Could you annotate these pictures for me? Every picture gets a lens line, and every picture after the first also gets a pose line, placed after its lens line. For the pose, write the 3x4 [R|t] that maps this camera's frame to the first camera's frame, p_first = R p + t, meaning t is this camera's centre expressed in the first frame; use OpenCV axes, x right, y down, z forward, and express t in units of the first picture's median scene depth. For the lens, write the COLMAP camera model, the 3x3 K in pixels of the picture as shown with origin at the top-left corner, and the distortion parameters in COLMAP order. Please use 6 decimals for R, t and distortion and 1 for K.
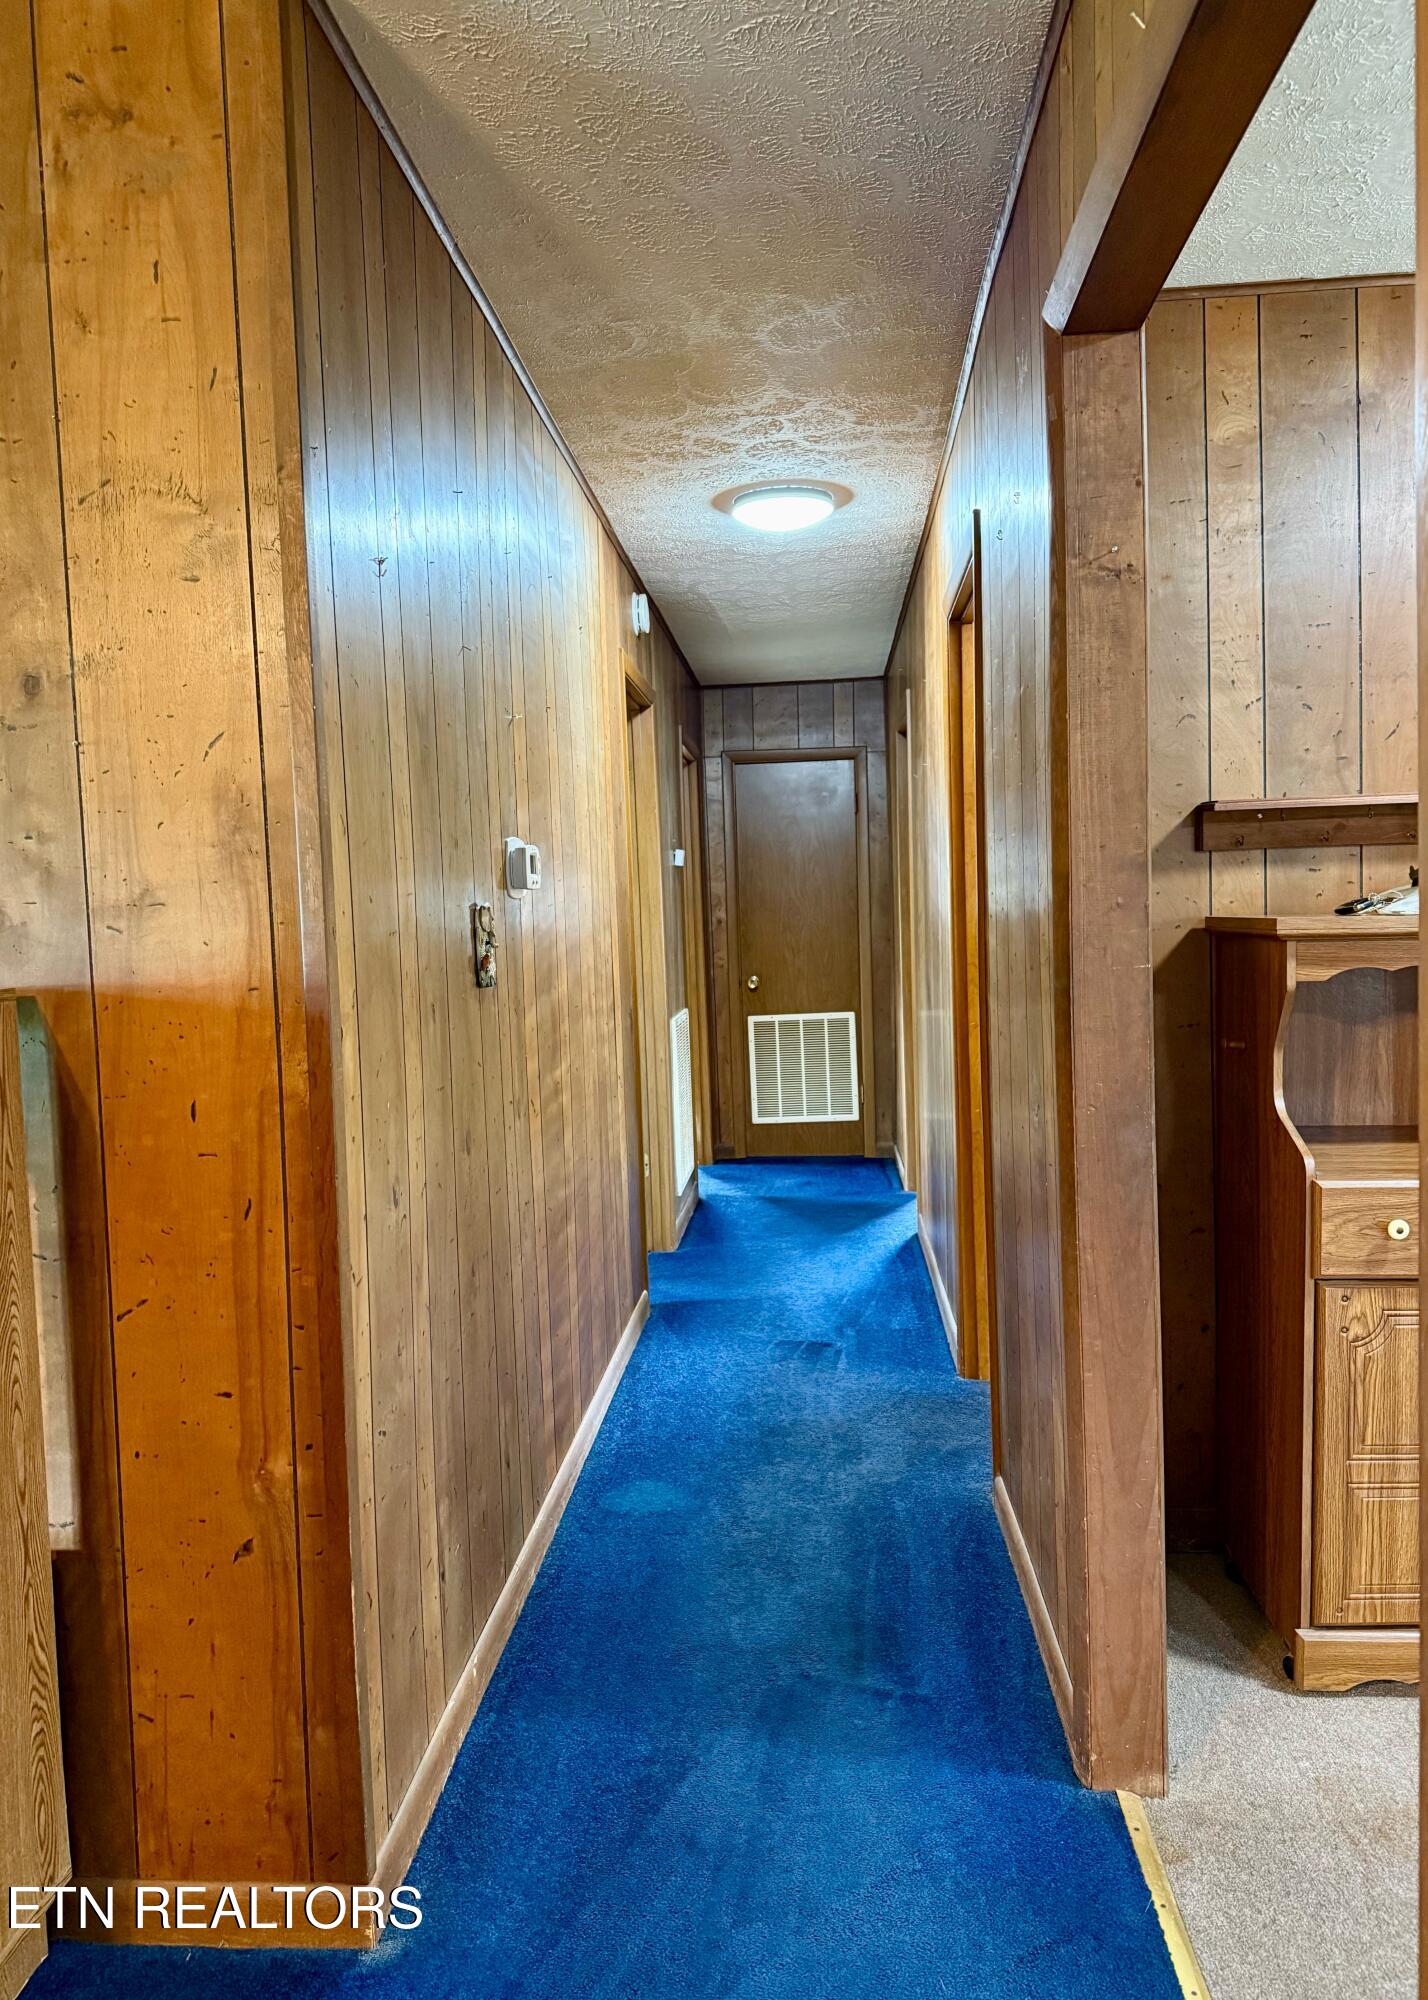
lens RADIAL K [[1404.3, 0, 714.0], [0, 1404.3, 1000.0], [0, 0, 1]] dist [0.156841, -0.253742]
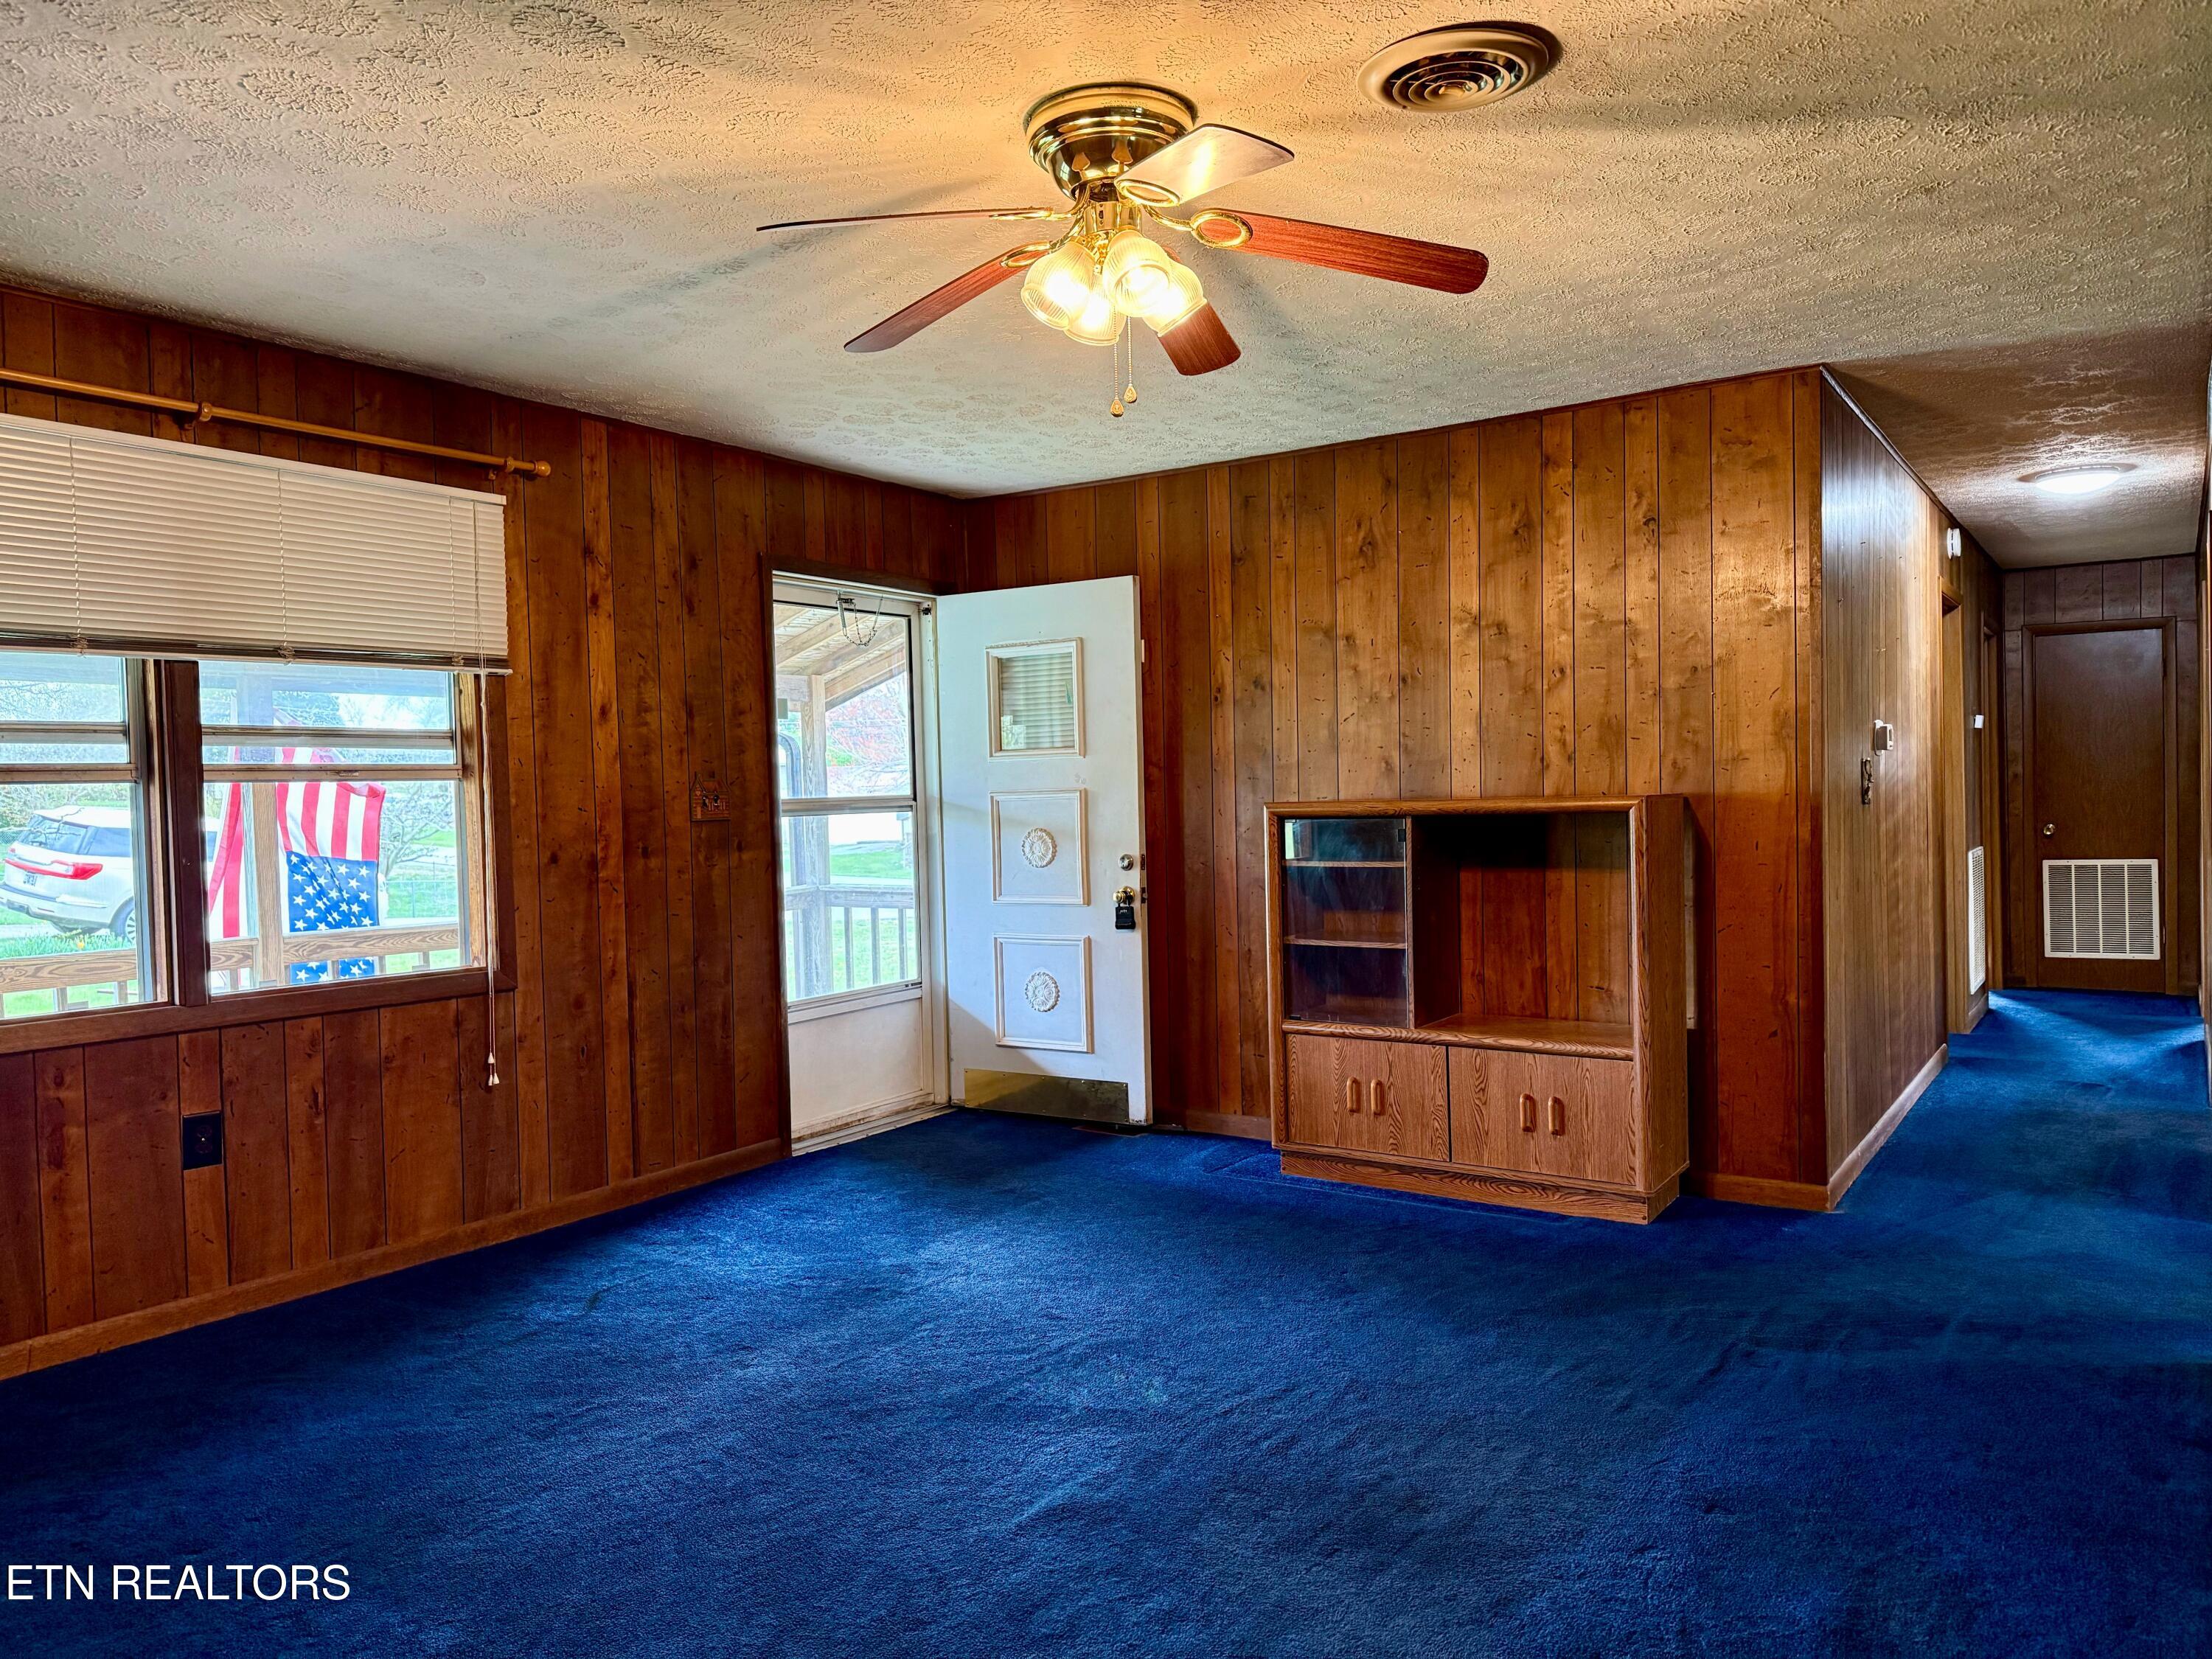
lens RADIAL K [[1536.1, 0, 1106.0], [0, 1536.1, 829.5], [0, 0, 1]] dist [0.038689, -0.048021]
pose [[0.864483, 0.024554, -0.502061, -0.004379], [-0.036234, 0.999252, -0.013522, 0.052043], [0.501354, 0.029881, 0.864726, -0.738406]]
